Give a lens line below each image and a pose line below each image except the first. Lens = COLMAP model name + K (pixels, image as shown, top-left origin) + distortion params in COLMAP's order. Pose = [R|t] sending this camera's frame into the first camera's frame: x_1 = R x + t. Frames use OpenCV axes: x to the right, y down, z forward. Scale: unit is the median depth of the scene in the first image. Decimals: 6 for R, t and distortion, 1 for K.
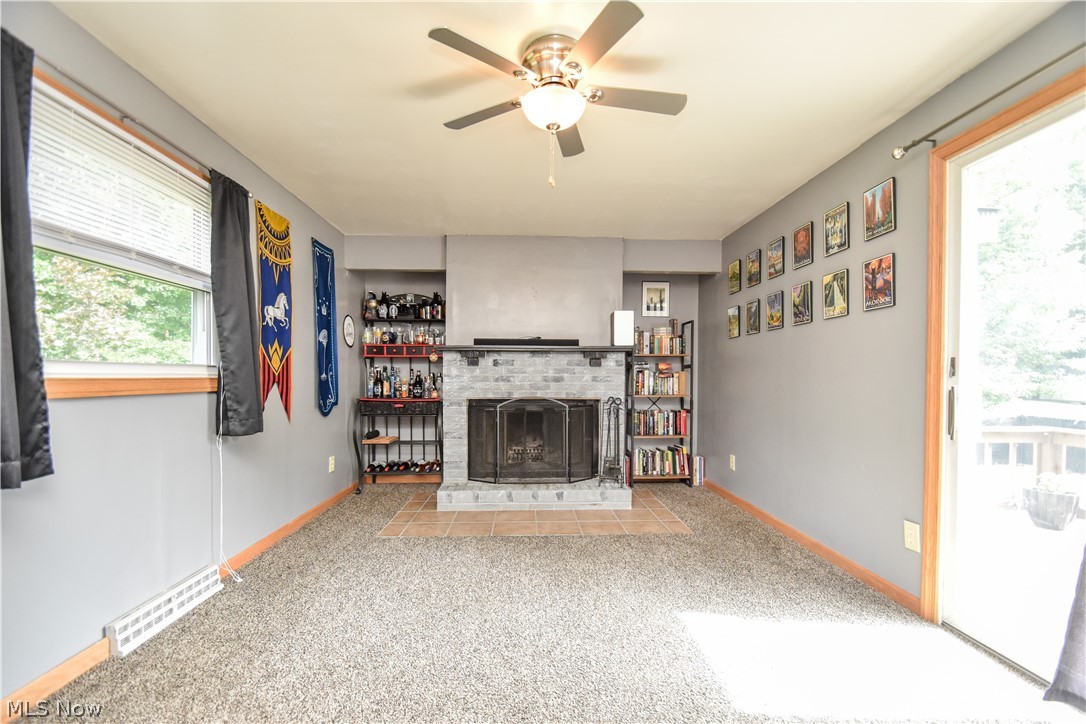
lens RADIAL K [[485.6, 0, 555.7], [0, 485.6, 380.6], [0, 0, 1]] dist [0.002254, -0.009555]
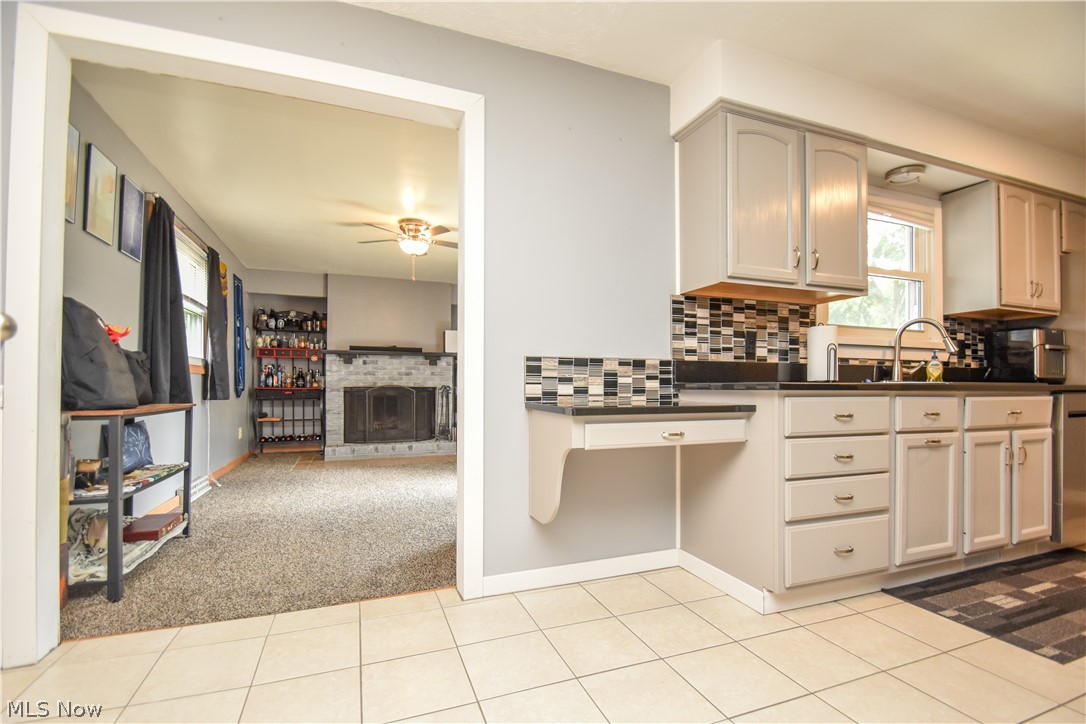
lens RADIAL K [[490.1, 0, 544.3], [0, 490.1, 382.3], [0, 0, 1]] dist [0.018787, -0.018647]
pose [[0.954402, 0.001208, 0.298523, -0.047663], [0.002356, 0.999930, -0.011578, 0.043443], [-0.298517, 0.011754, 0.954332, -0.599937]]
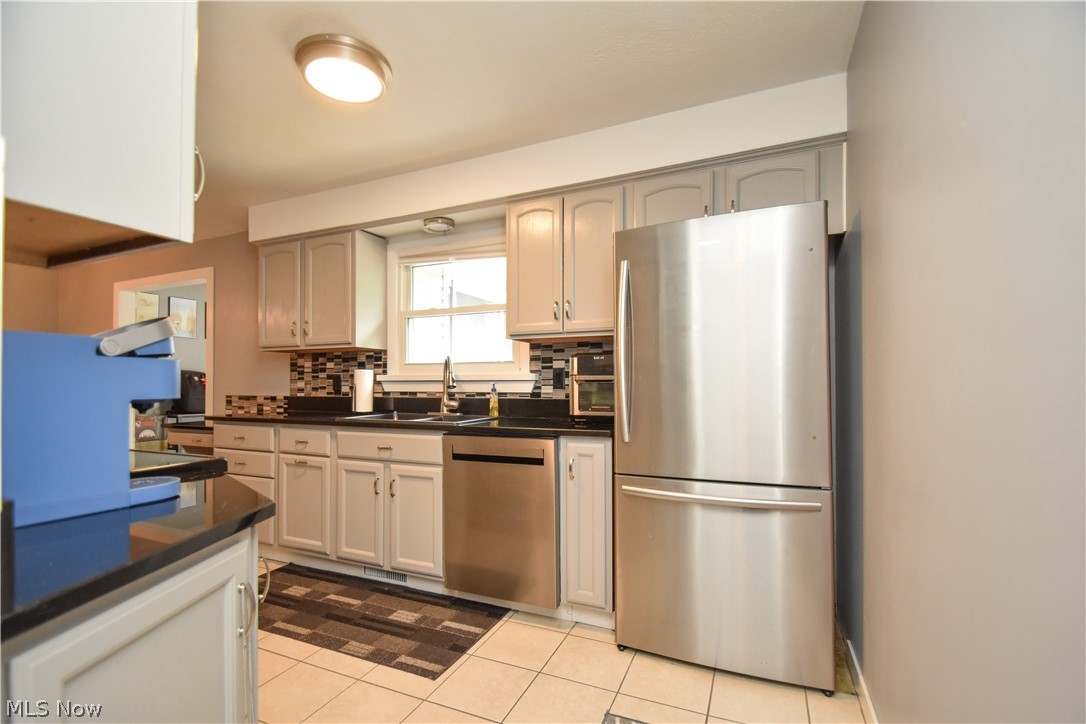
lens RADIAL K [[485.0, 0, 543.7], [0, 485.0, 381.1], [0, 0, 1]] dist [0.018496, -0.016611]
pose [[0.887910, -0.008484, -0.459939, 1.082681], [0.003470, 0.999925, -0.011745, -0.003458], [0.460004, 0.008833, 0.887873, -0.680557]]
